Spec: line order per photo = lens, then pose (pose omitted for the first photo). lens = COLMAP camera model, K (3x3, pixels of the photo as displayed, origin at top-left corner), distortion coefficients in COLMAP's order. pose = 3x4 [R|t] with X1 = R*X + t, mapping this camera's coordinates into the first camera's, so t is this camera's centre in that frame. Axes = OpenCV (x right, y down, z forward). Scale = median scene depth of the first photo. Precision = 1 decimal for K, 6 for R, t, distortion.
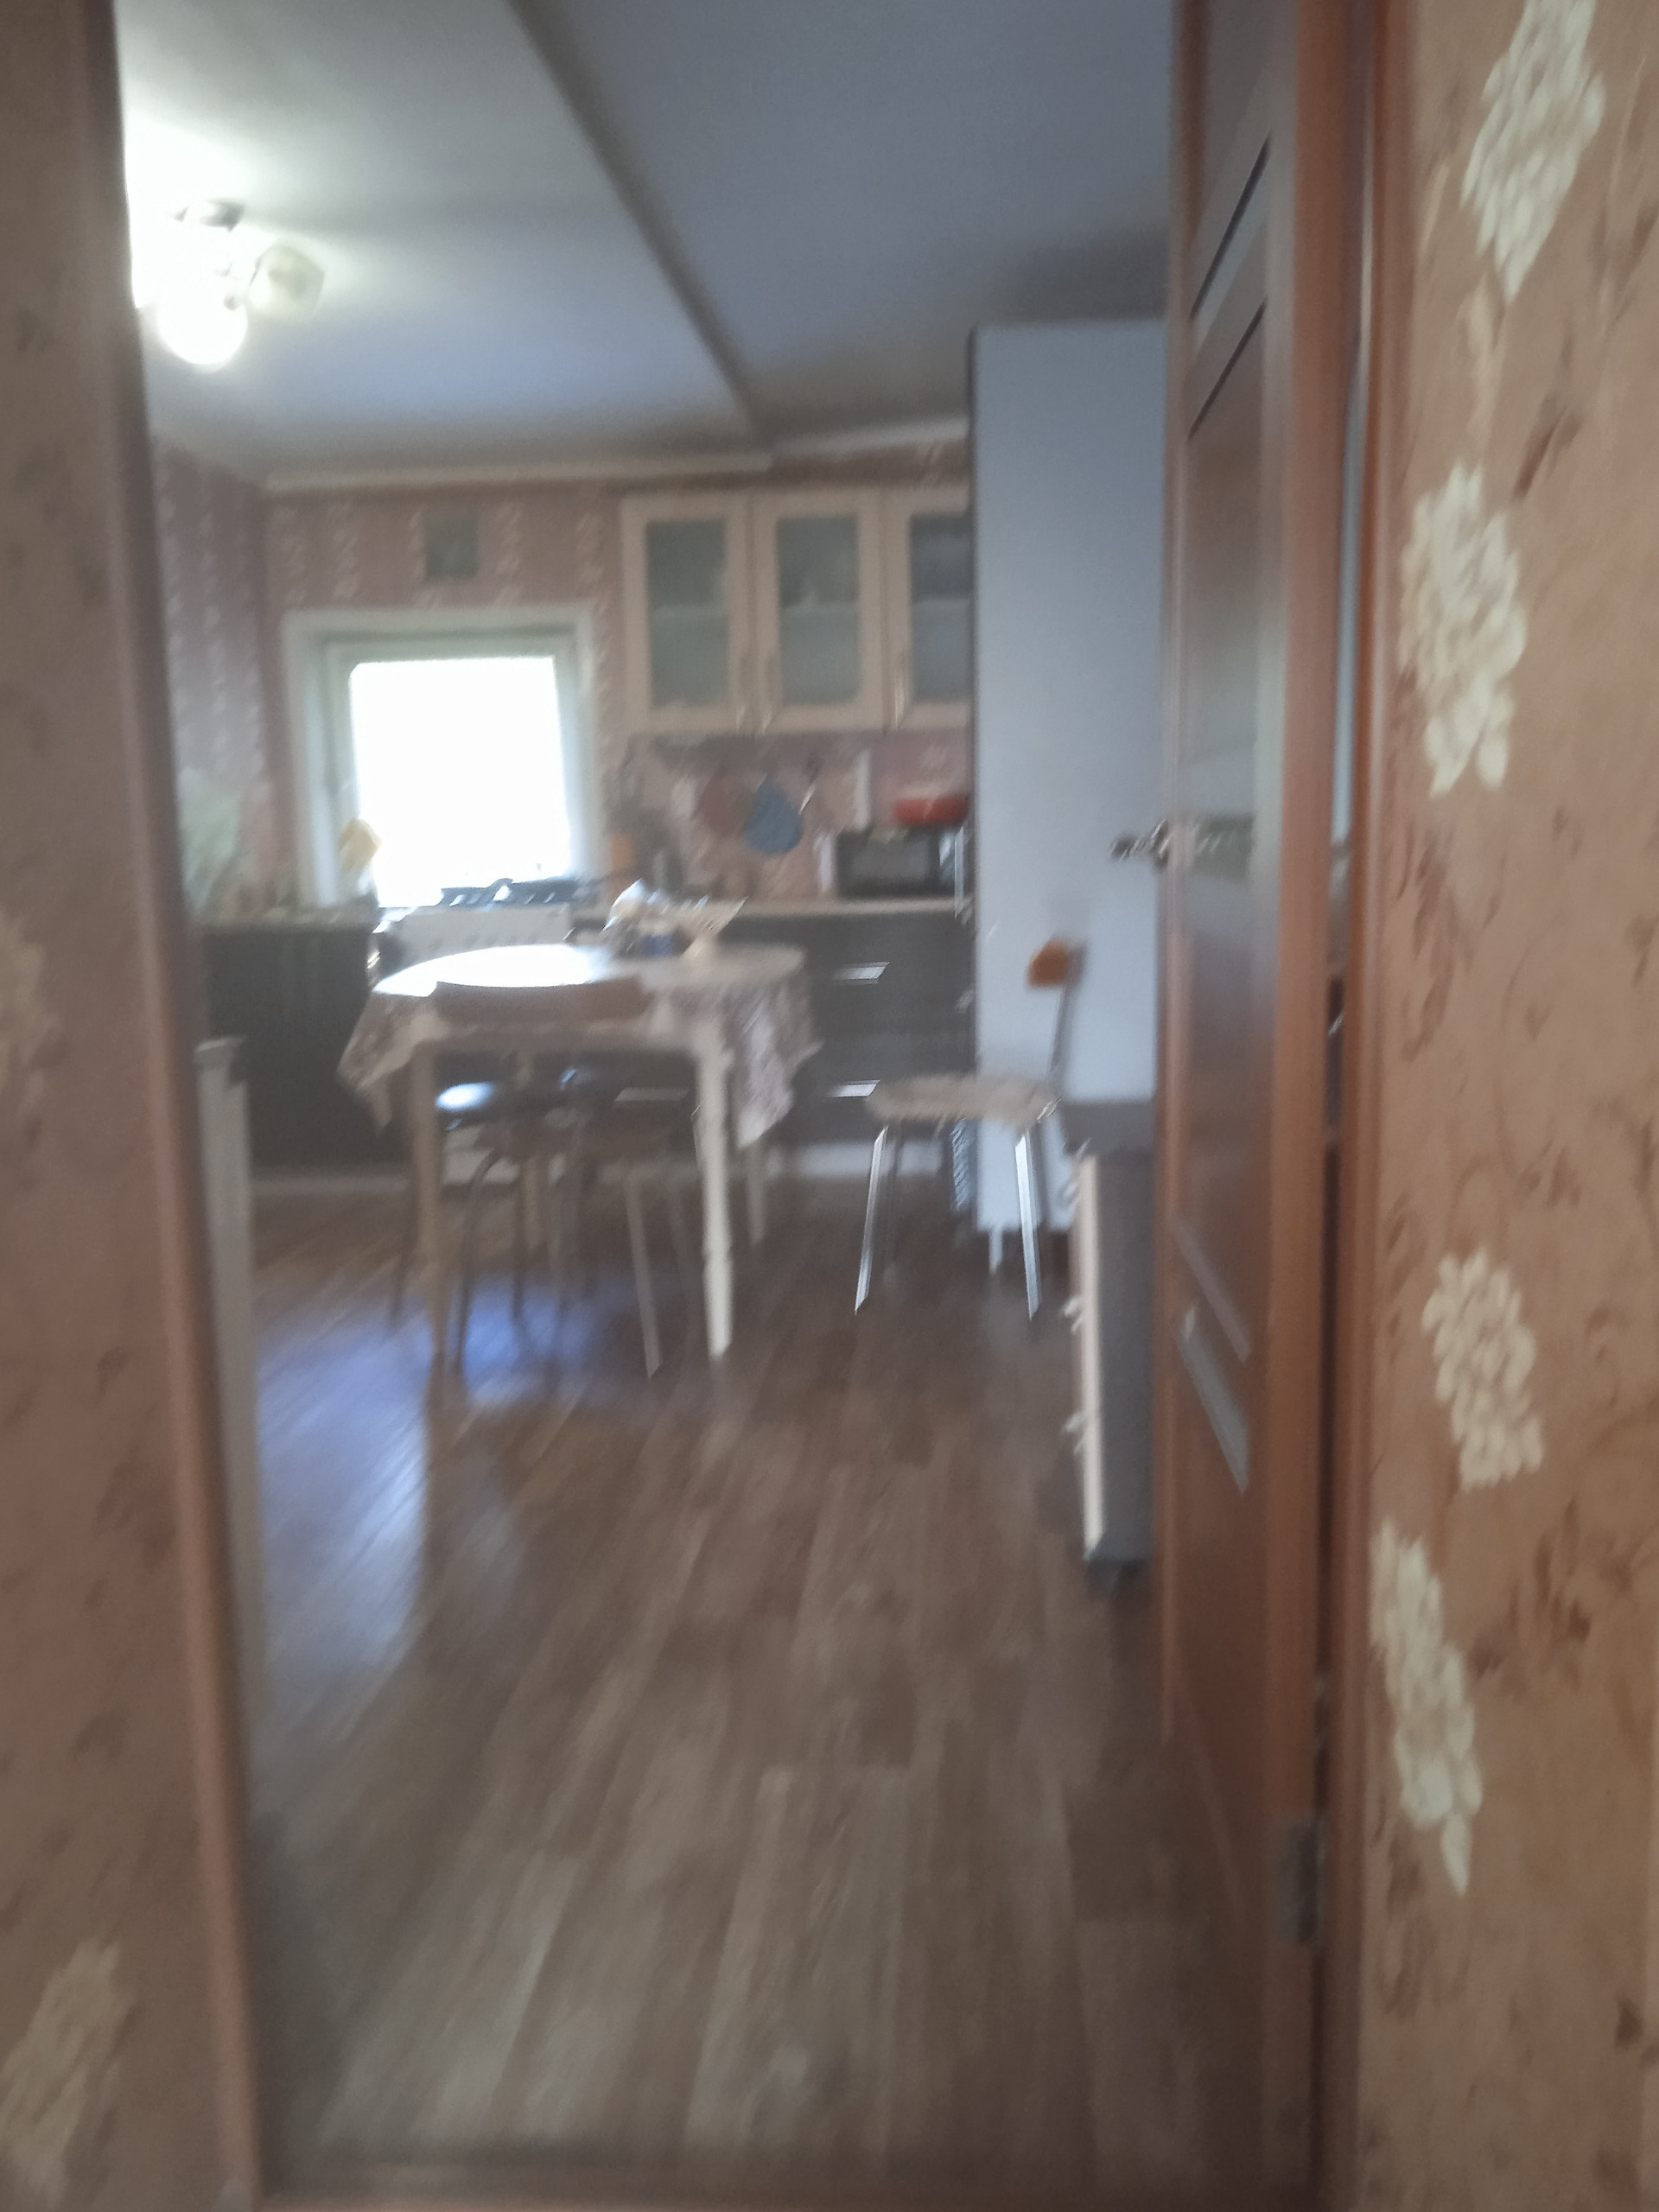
lens RADIAL K [[1843.9, 0, 843.7], [0, 1843.9, 1103.5], [0, 0, 1]] dist [0.003916, 0.013766]
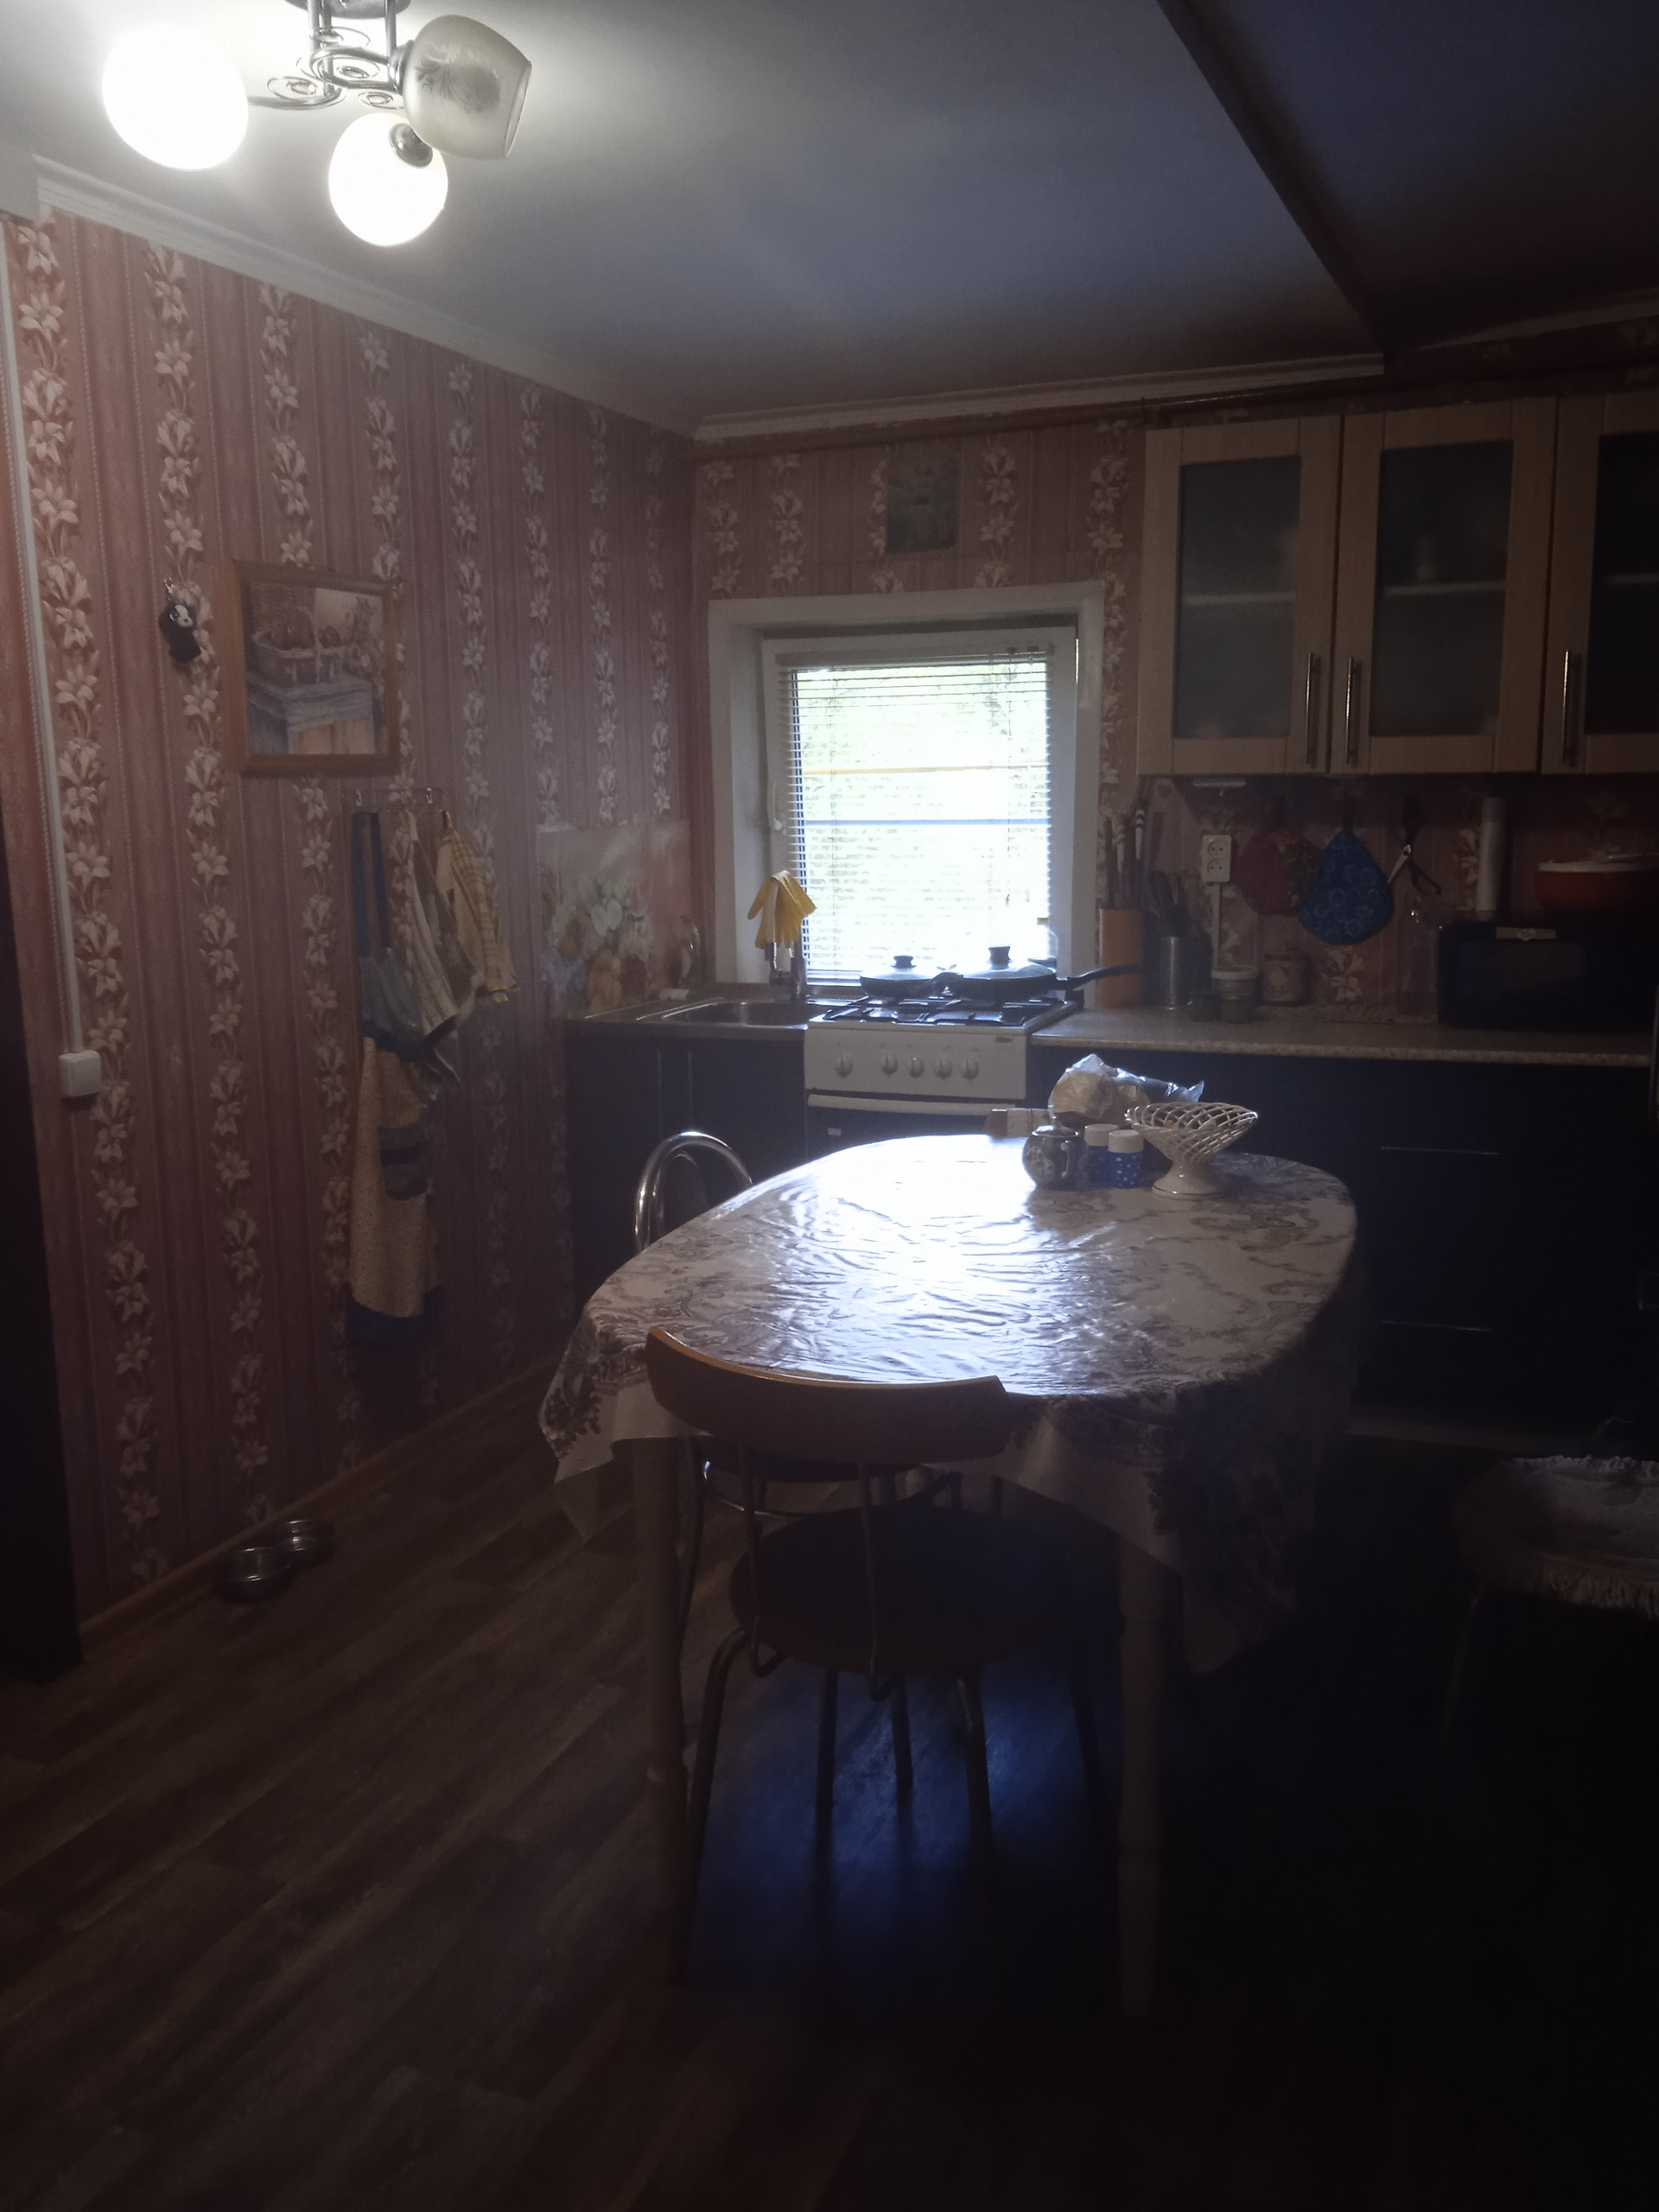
lens RADIAL K [[1806.8, 0, 831.6], [0, 1806.8, 1064.8], [0, 0, 1]] dist [0.079927, -0.086478]
pose [[0.944864, 0.067139, -0.320505, 0.002507], [-0.057849, 0.997585, 0.038431, -0.106322], [0.322312, -0.017772, 0.946467, 0.297370]]
